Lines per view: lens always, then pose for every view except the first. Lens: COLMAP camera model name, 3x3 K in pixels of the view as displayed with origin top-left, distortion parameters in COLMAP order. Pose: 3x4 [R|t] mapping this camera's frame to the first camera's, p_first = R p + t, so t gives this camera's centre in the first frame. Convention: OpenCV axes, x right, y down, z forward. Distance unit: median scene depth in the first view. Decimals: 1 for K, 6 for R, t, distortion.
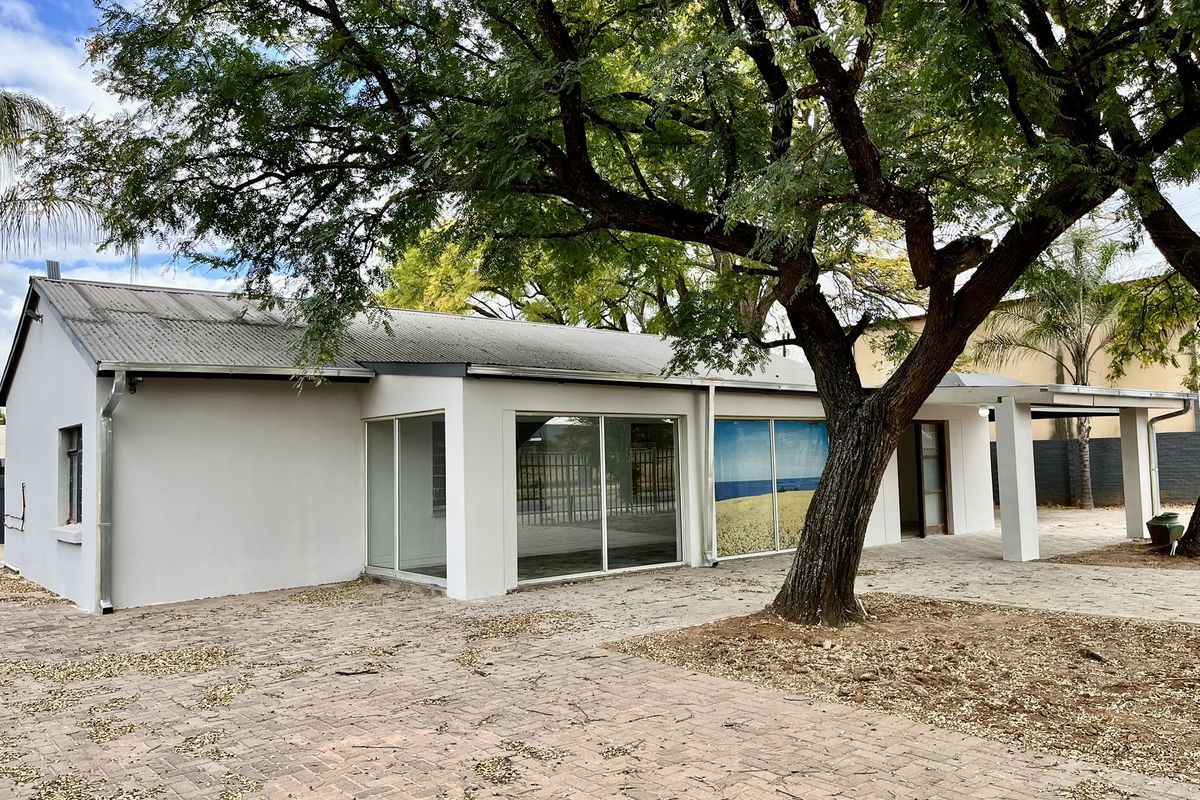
lens RADIAL K [[904.9, 0, 600.0], [0, 904.9, 400.0], [0, 0, 1]] dist [0.030104, -0.002964]
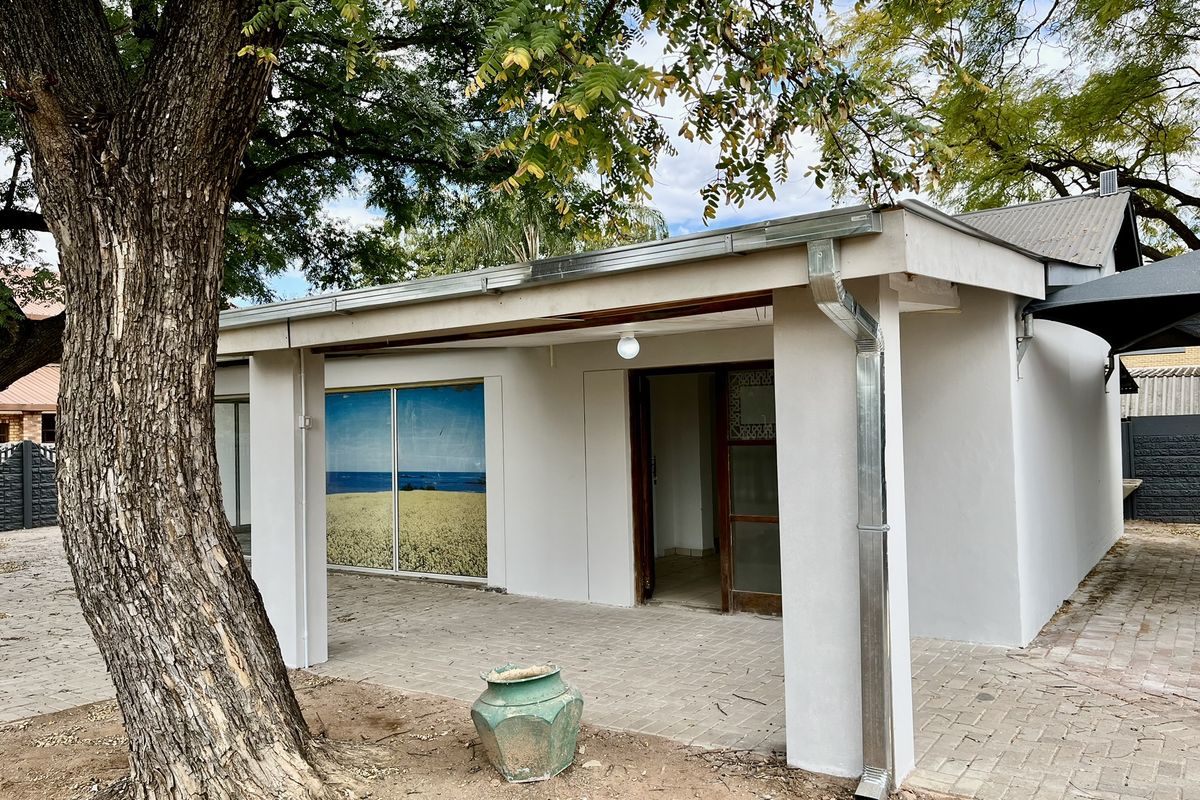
lens RADIAL K [[904.9, 0, 600.0], [0, 904.9, 400.0], [0, 0, 1]] dist [0.030104, -0.002964]
pose [[0.289869, -0.012305, -0.956987, 0.966428], [0.083883, 0.996396, 0.012596, 0.036906], [0.953383, -0.083926, 0.289856, 0.991829]]
